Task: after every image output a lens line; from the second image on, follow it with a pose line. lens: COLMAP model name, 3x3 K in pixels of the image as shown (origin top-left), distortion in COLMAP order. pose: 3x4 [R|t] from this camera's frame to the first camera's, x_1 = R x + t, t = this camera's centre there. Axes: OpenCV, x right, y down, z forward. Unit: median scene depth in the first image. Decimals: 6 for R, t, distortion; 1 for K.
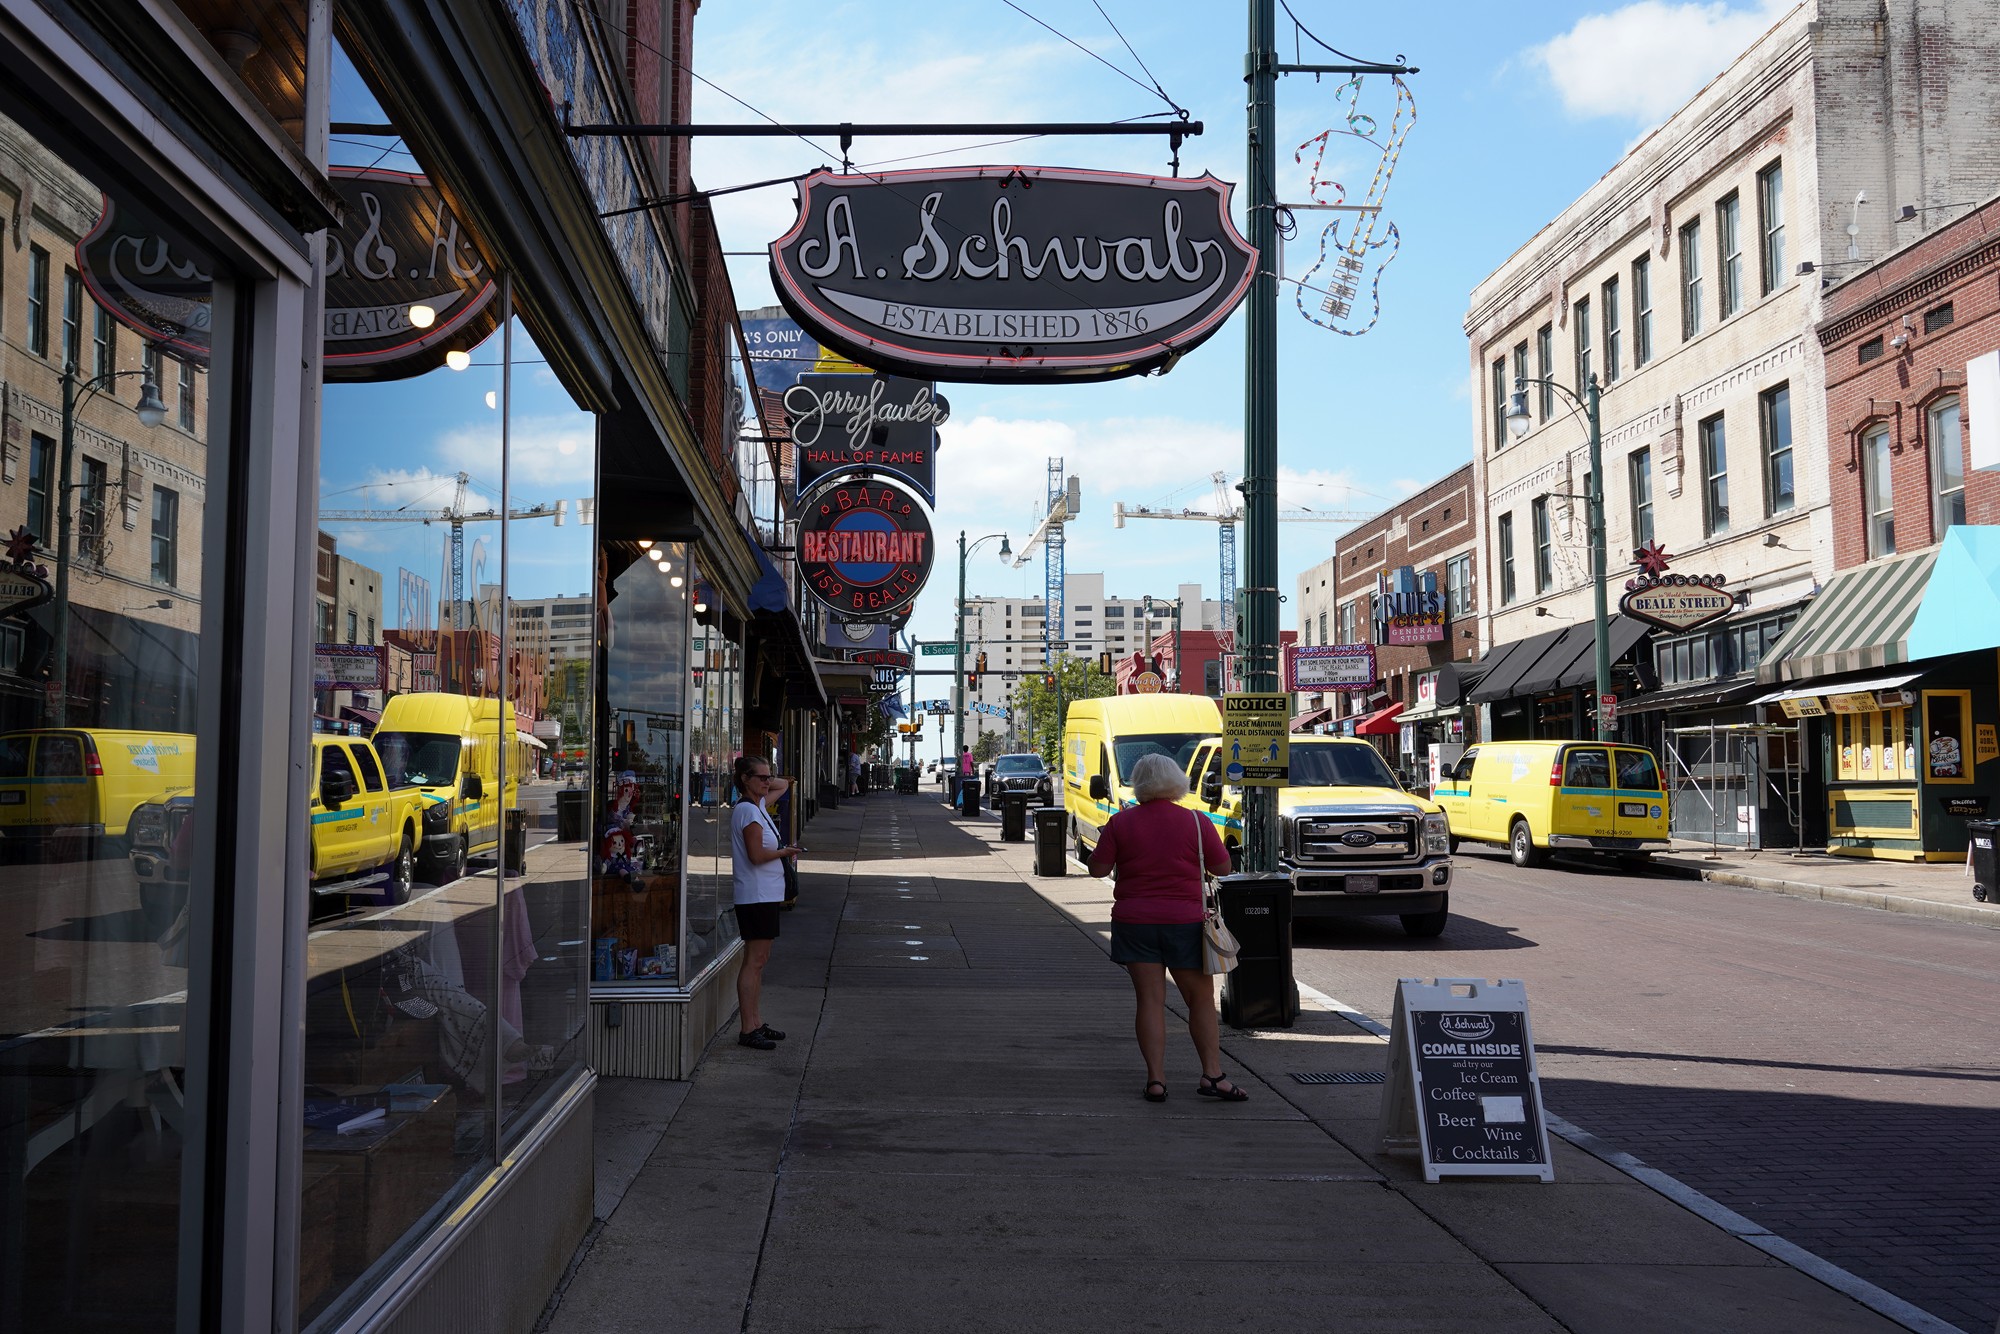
lens RADIAL K [[1778.4, 0, 878.8], [0, 1778.4, 660.1], [0, 0, 1]] dist [0.002381, 0.009546]
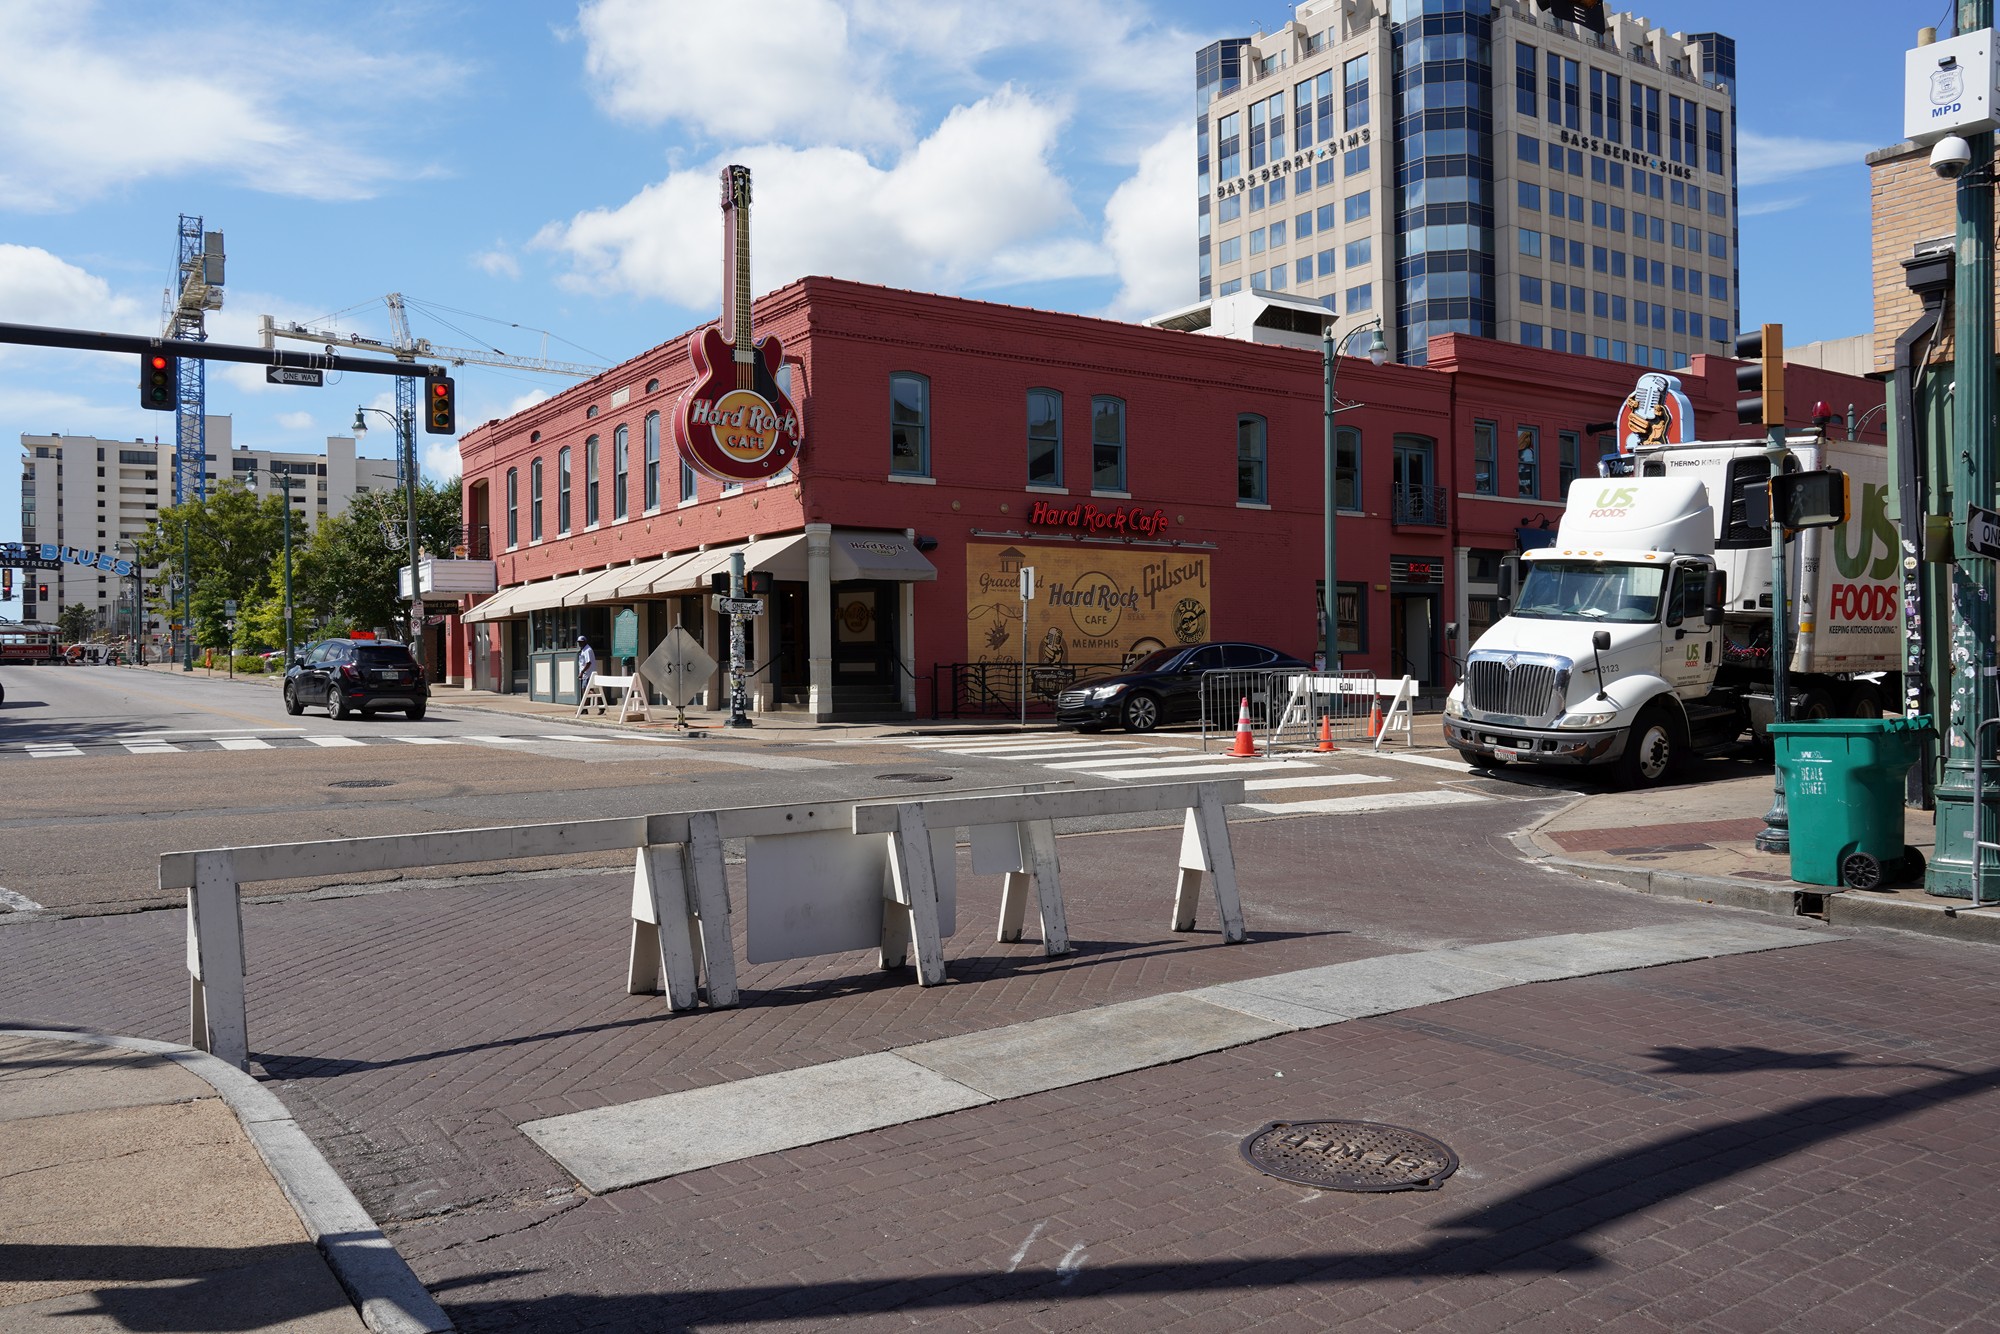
lens RADIAL K [[1584.3, 0, 990.4], [0, 1584.3, 670.5], [0, 0, 1]] dist [-0.004829, 0.003698]
pose [[0.828960, -0.010611, 0.559207, 0.006868], [-0.031355, 0.997366, 0.065405, 0.011258], [-0.558429, -0.071752, 0.826444, 0.214088]]
